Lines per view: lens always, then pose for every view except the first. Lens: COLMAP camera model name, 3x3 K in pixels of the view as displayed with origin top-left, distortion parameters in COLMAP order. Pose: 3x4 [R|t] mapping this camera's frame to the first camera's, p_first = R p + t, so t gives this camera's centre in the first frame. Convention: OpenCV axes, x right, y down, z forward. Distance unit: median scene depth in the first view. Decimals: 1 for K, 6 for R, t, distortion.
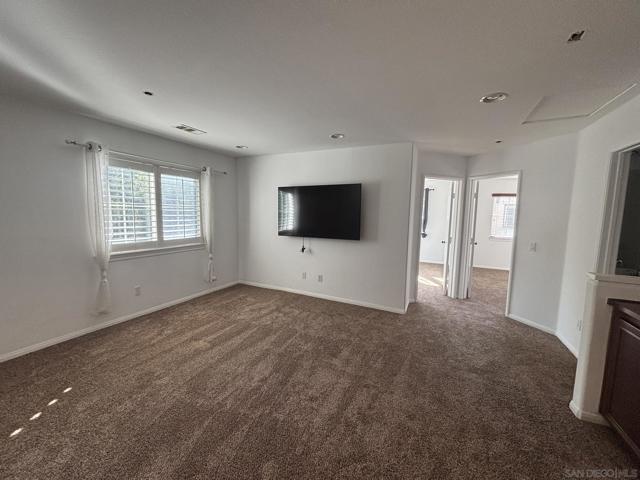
lens RADIAL K [[256.7, 0, 317.7], [0, 256.7, 238.9], [0, 0, 1]] dist [-0.000883, 0.001328]
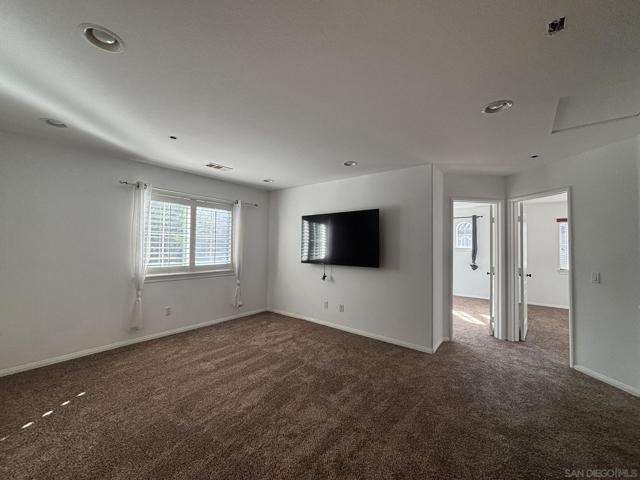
lens RADIAL K [[256.7, 0, 317.7], [0, 256.7, 239.9], [0, 0, 1]] dist [-0.000883, 0.001328]
pose [[0.978547, -0.009398, -0.205809, 0.156131], [-0.016335, 0.992275, -0.122975, 0.025630], [0.205375, 0.123698, 0.970835, 0.028088]]
